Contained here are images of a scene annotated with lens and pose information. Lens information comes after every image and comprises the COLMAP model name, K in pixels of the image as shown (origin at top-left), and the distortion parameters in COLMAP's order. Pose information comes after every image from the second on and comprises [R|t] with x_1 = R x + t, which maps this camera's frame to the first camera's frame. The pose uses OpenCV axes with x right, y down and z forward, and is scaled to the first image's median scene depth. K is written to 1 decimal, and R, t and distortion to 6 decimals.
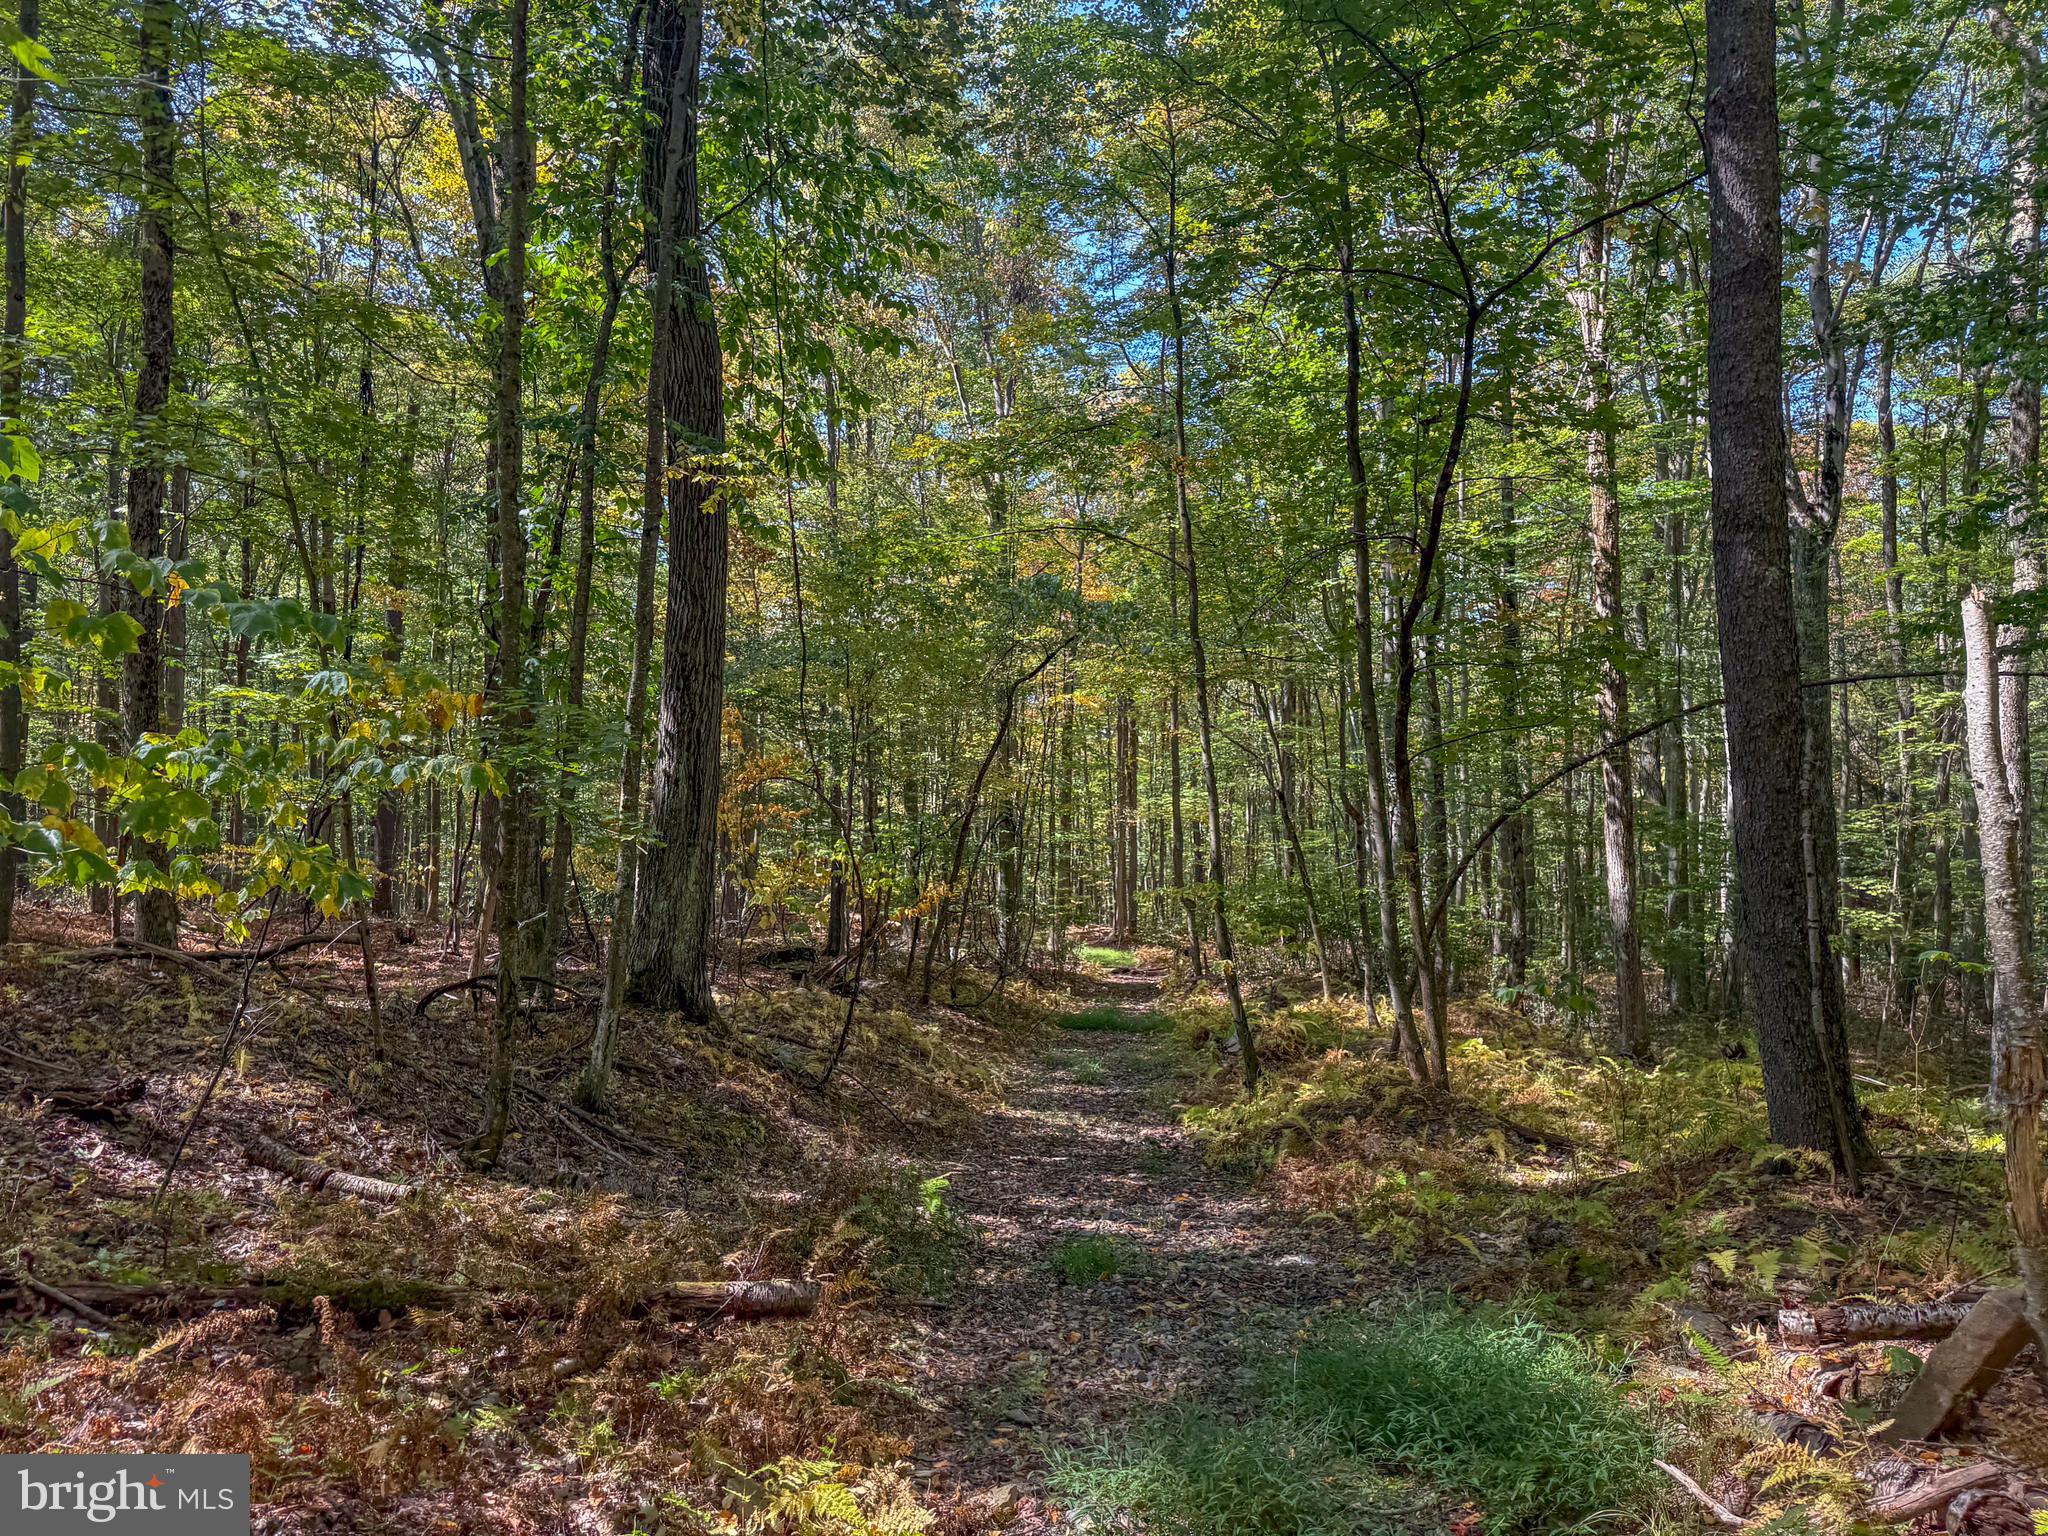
lens RADIAL K [[1479.8, 0, 1024.0], [0, 1479.8, 768.0], [0, 0, 1]] dist [-0.002856, -0.002021]
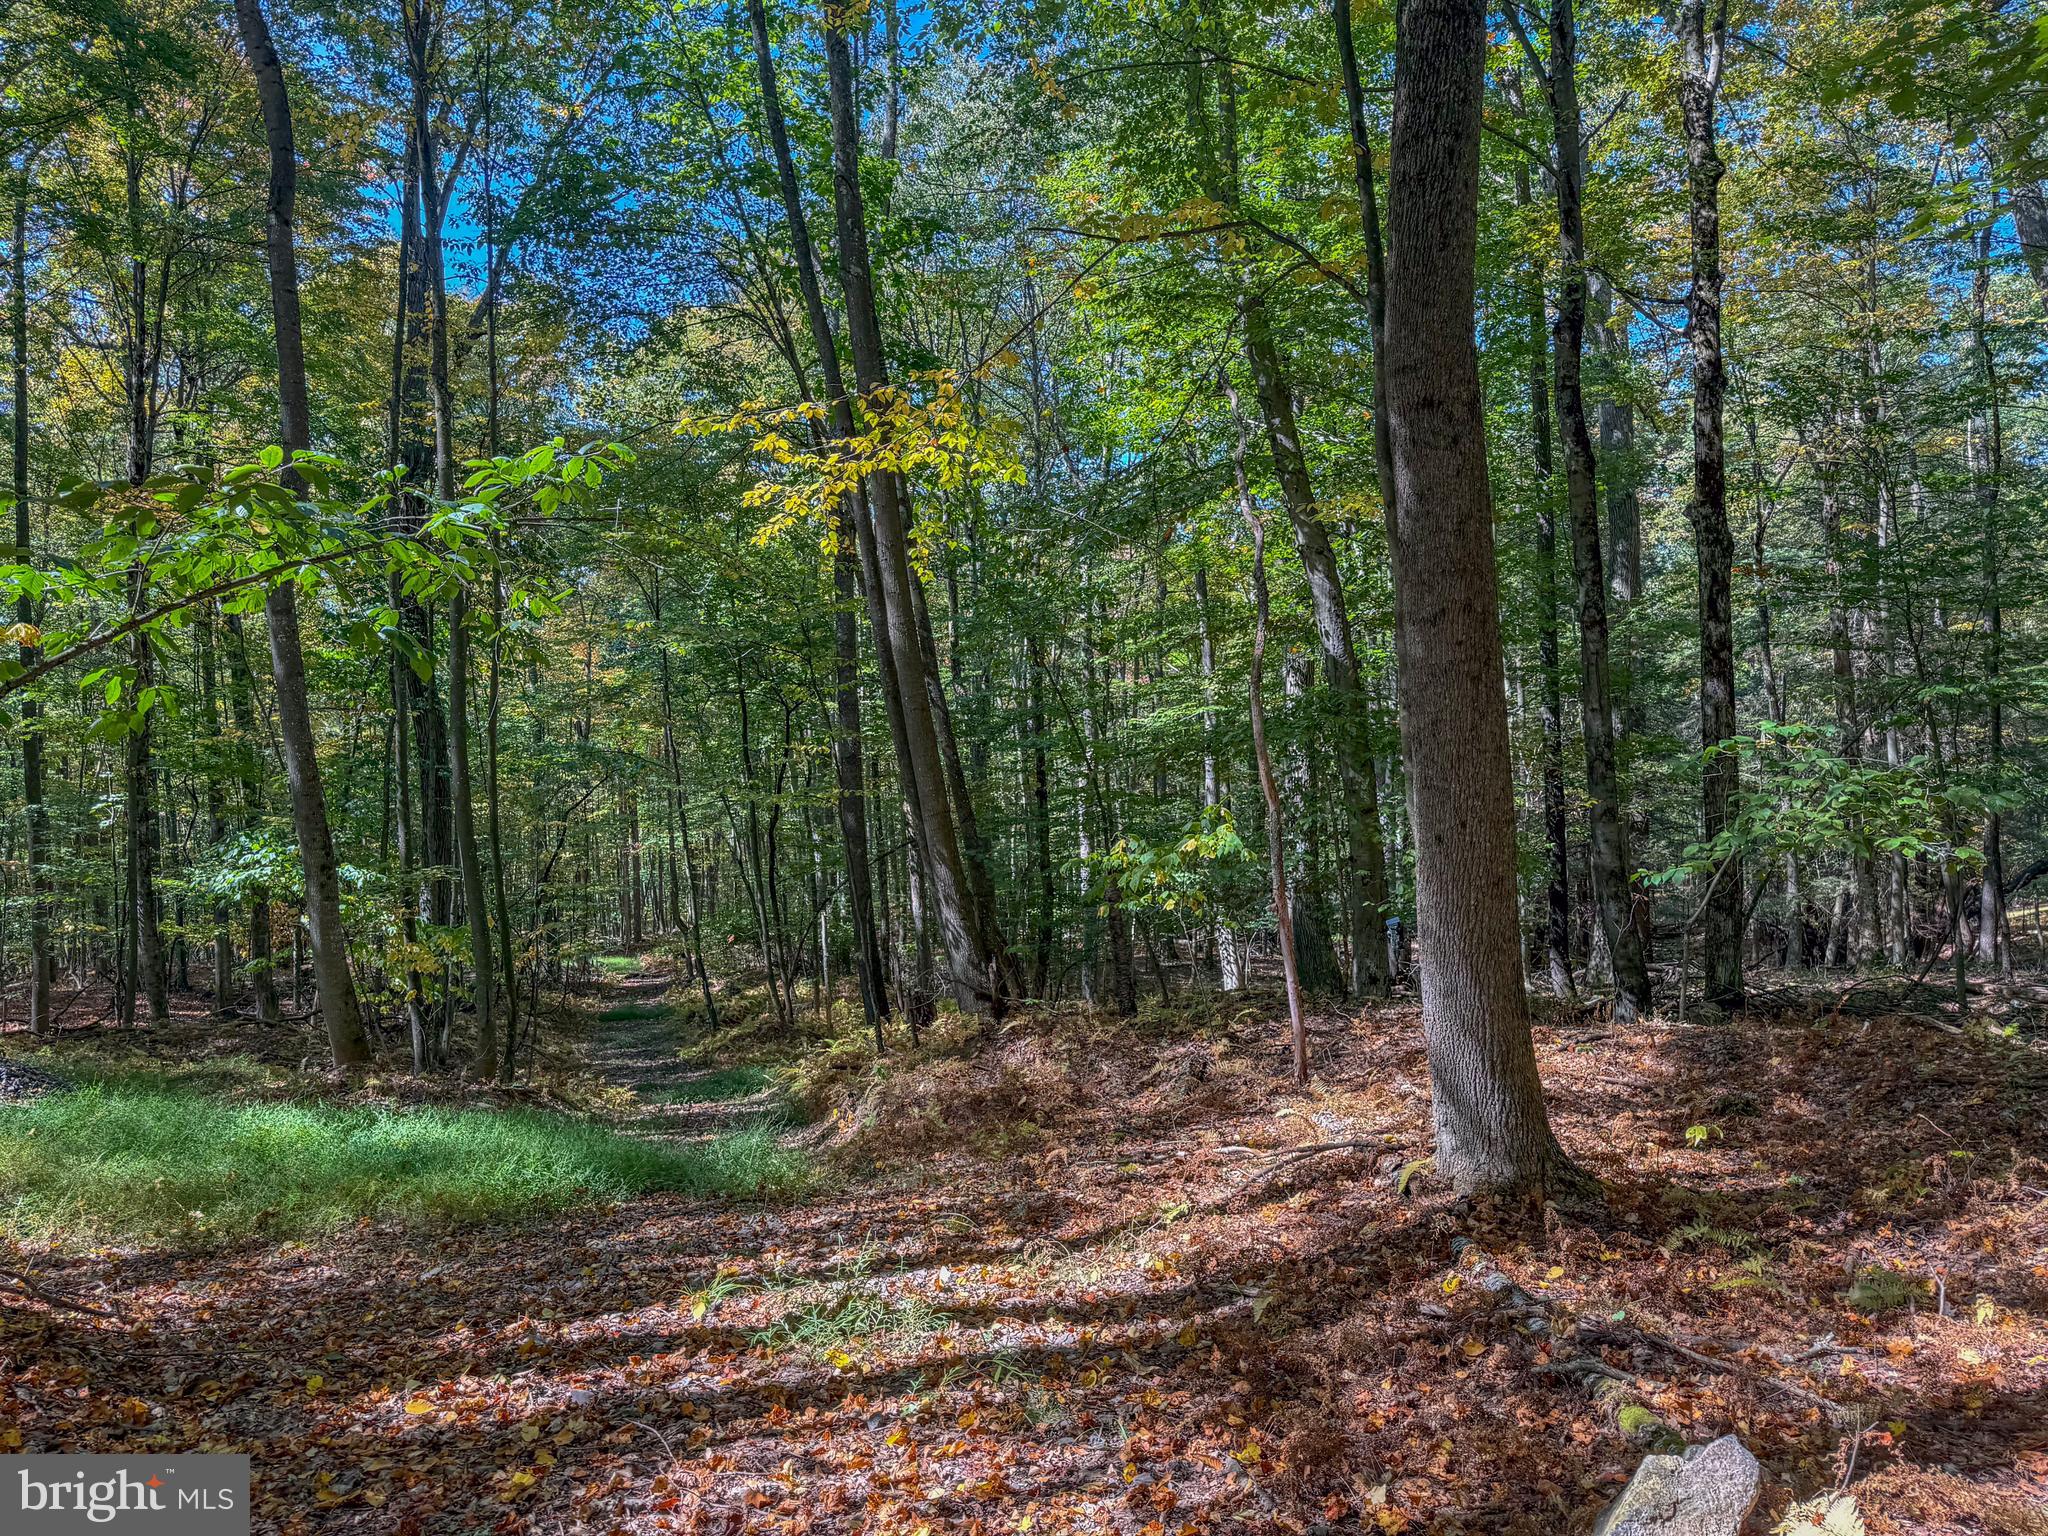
lens RADIAL K [[1479.8, 0, 1024.0], [0, 1479.8, 768.0], [0, 0, 1]] dist [-0.002856, -0.002021]
pose [[0.942296, -0.049852, 0.331049, -0.038247], [0.046035, 0.998752, 0.019369, -0.066098], [-0.331601, -0.003011, 0.943415, -0.407972]]
